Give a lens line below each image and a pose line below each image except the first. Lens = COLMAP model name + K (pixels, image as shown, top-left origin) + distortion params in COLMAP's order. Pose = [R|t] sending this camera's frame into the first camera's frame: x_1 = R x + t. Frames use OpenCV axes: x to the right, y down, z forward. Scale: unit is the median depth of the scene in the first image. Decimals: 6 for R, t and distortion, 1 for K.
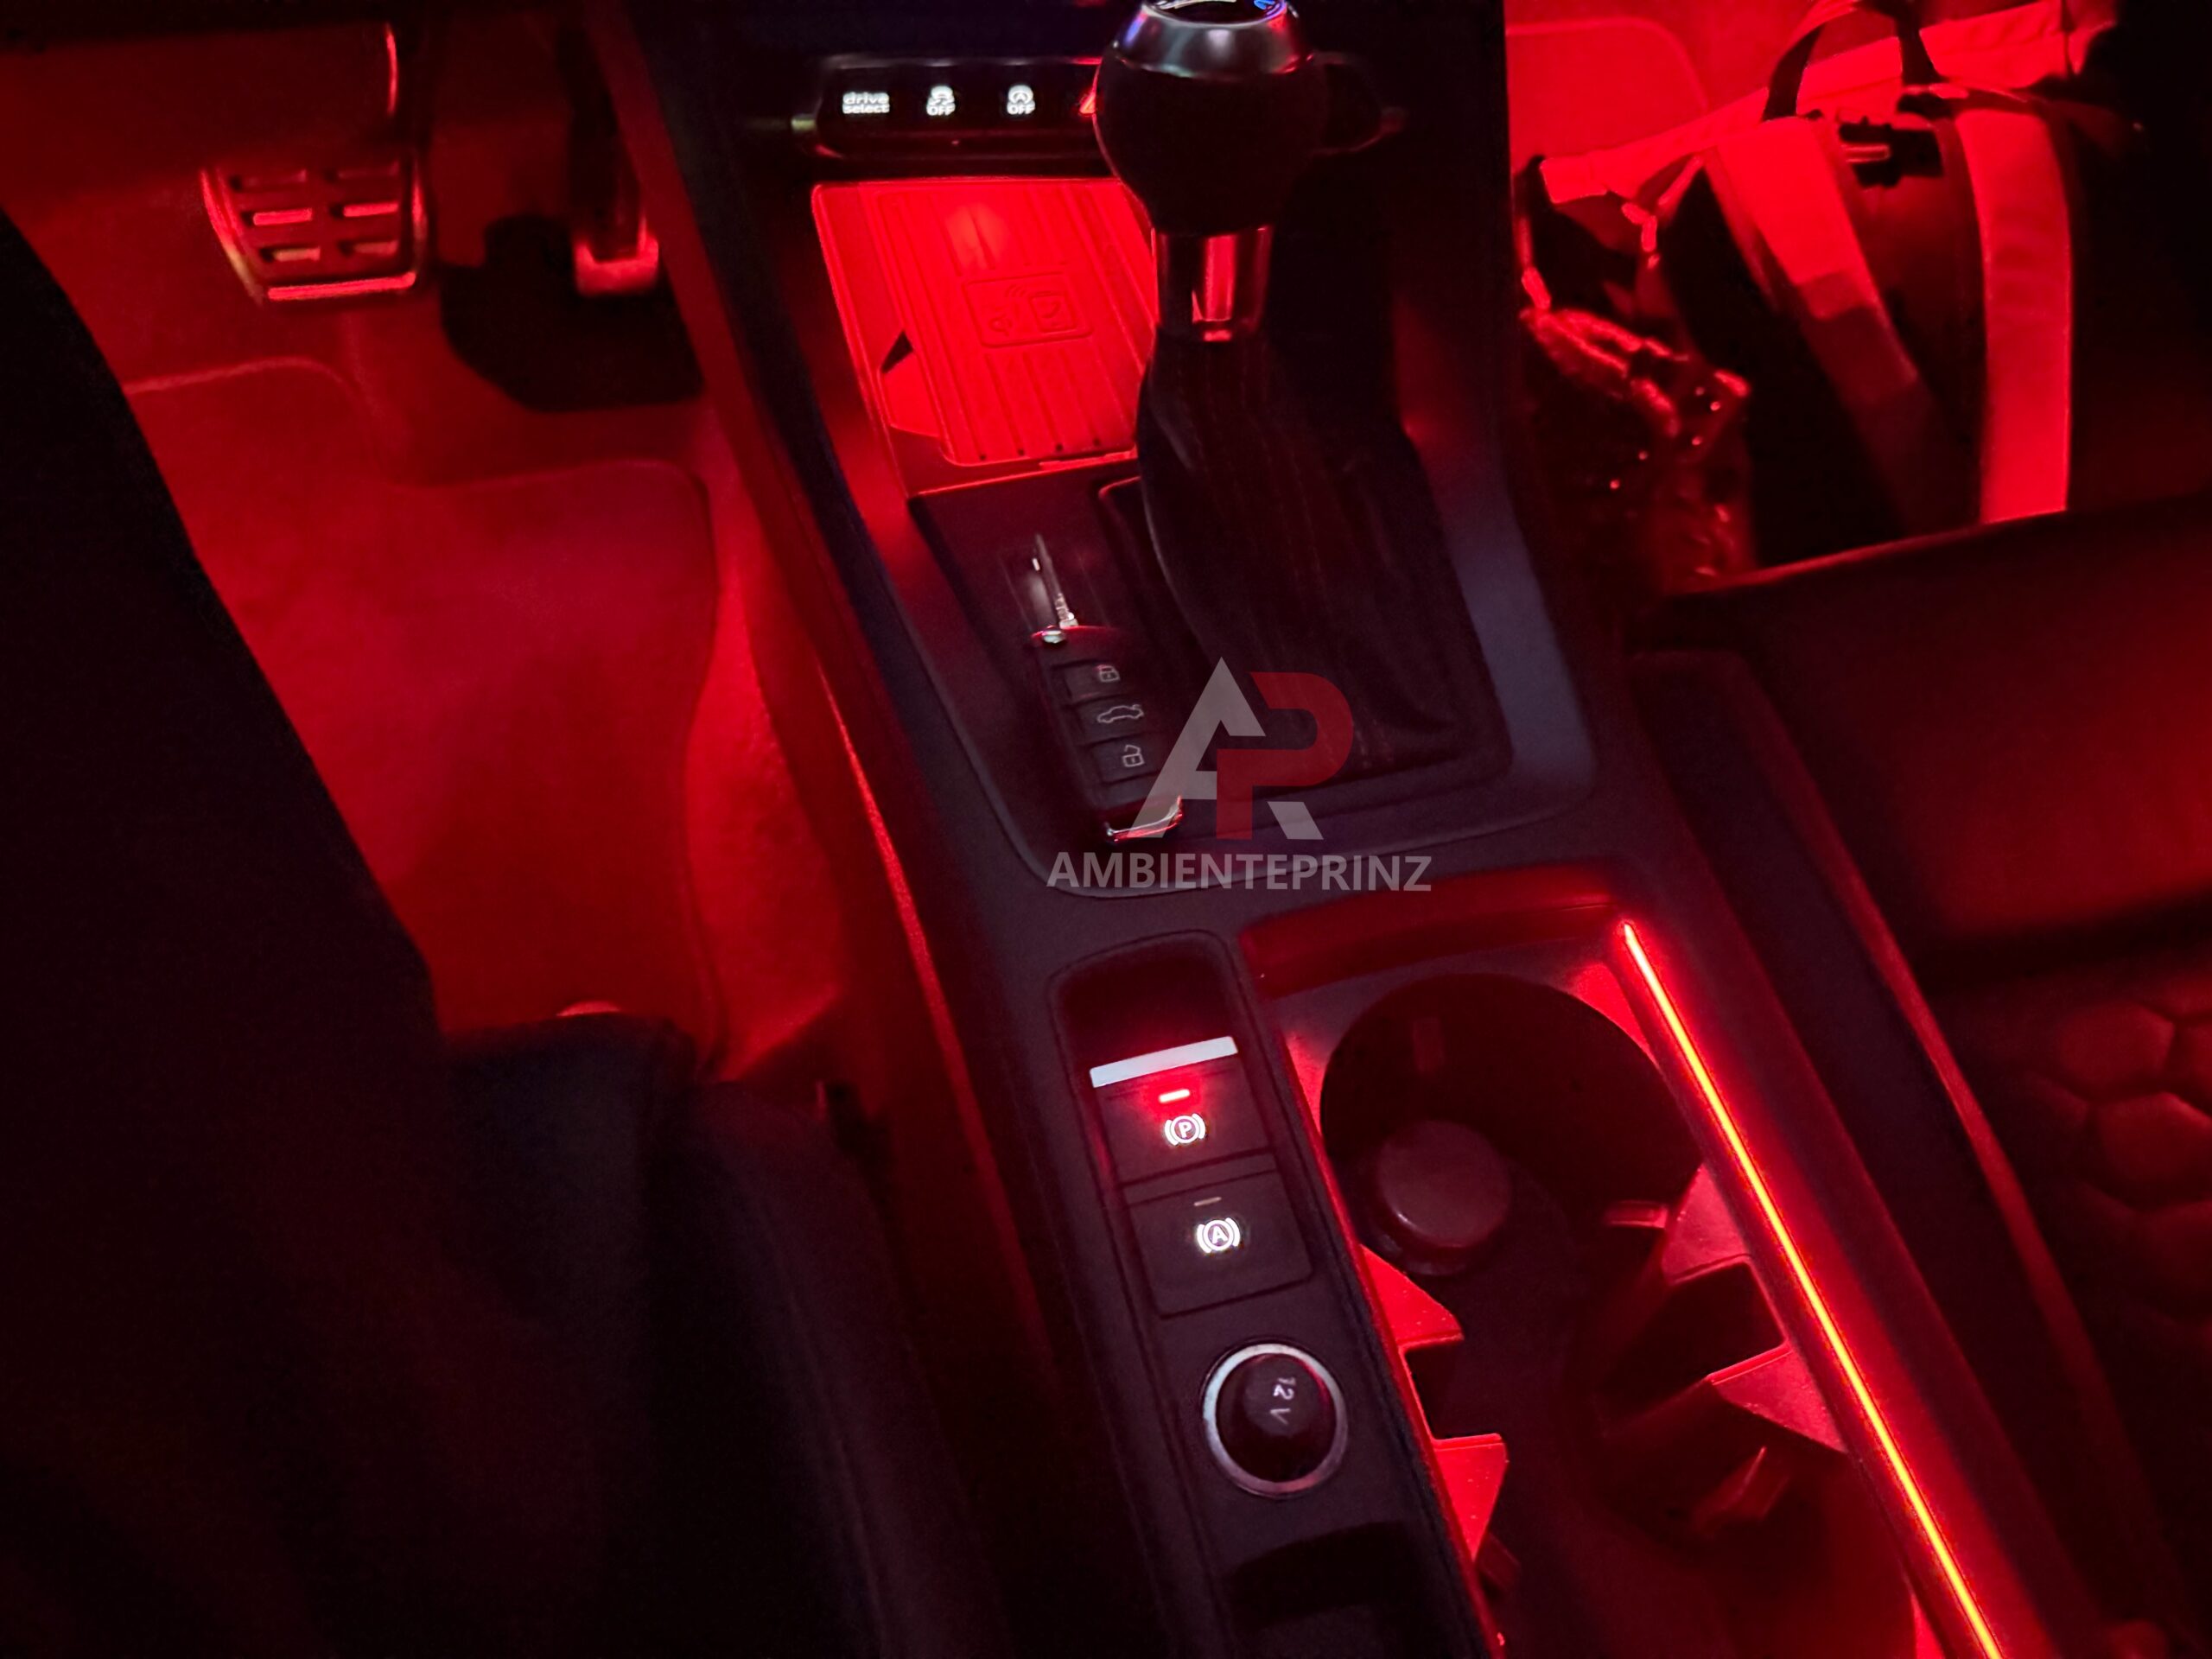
lens RADIAL K [[1568.9, 0, 1155.6], [0, 1568.9, 782.0], [0, 0, 1]] dist [0.005963, -0.036022]
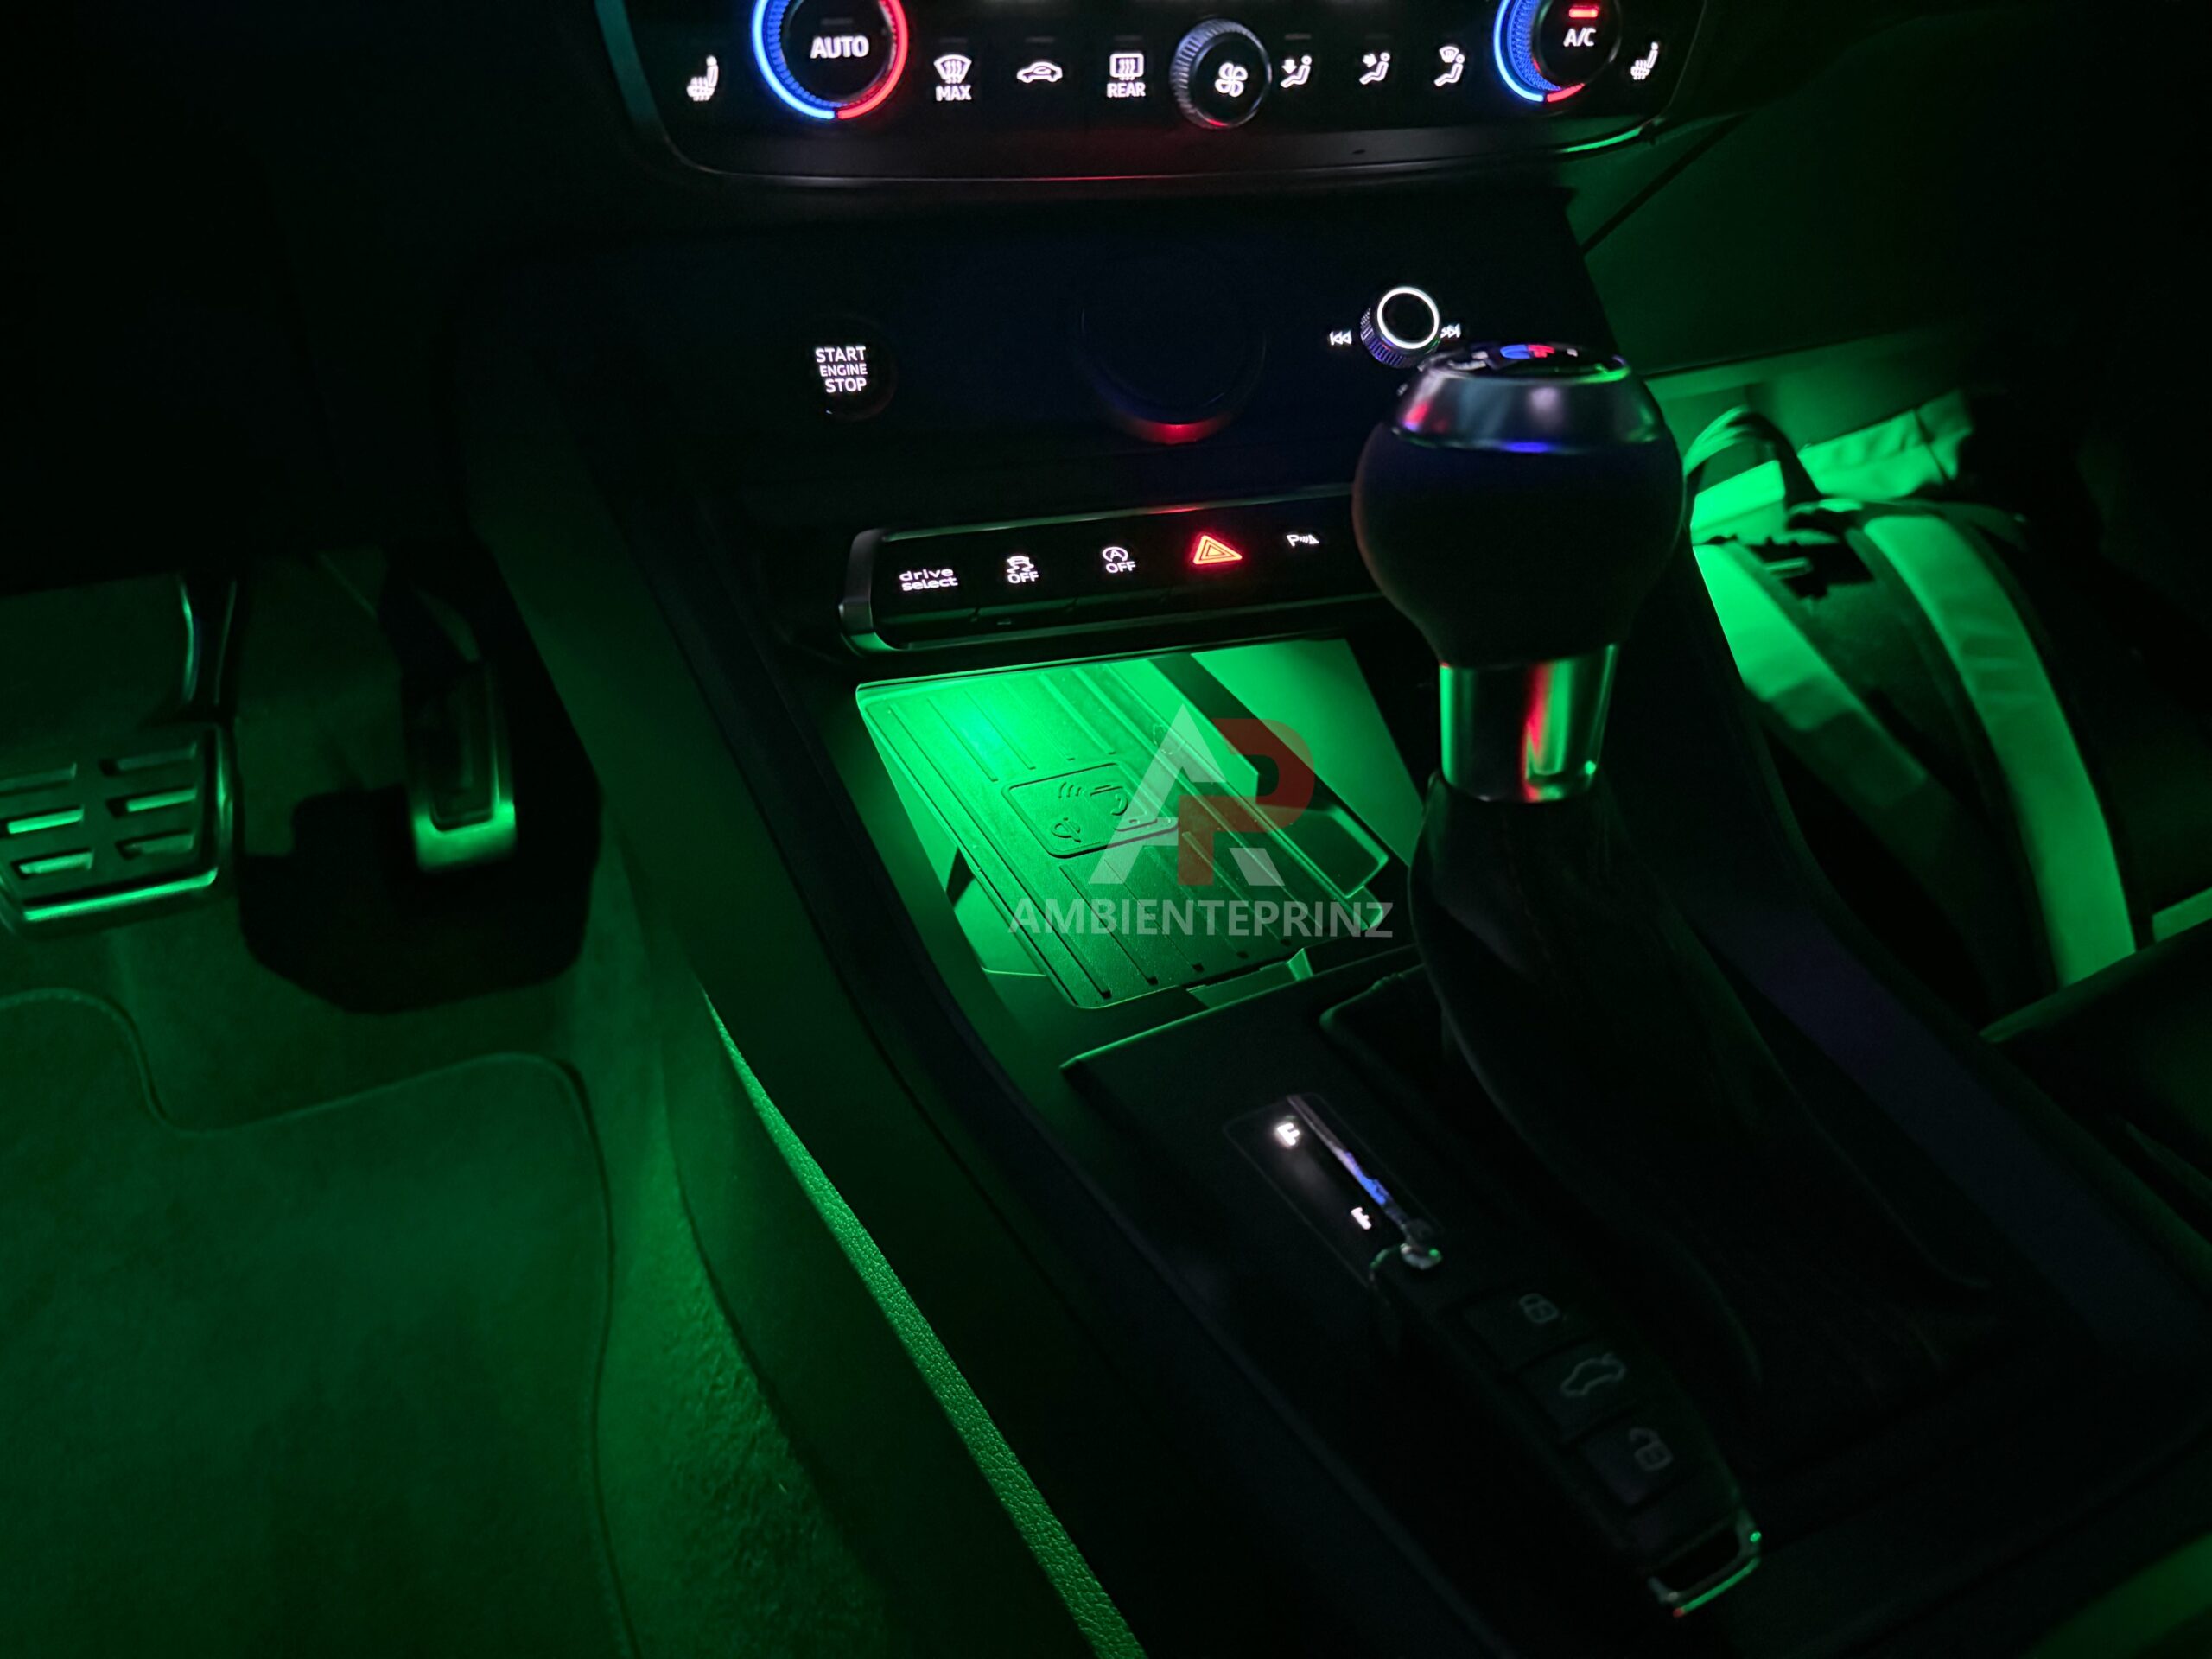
lens RADIAL K [[1568.9, 0, 1155.6], [0, 1568.9, 782.0], [0, 0, 1]] dist [0.005963, -0.036022]
pose [[0.979151, -0.117342, 0.165816, -0.255321], [0.162344, 0.942679, -0.291550, -0.103990], [-0.122100, 0.312390, 0.942074, 0.324086]]
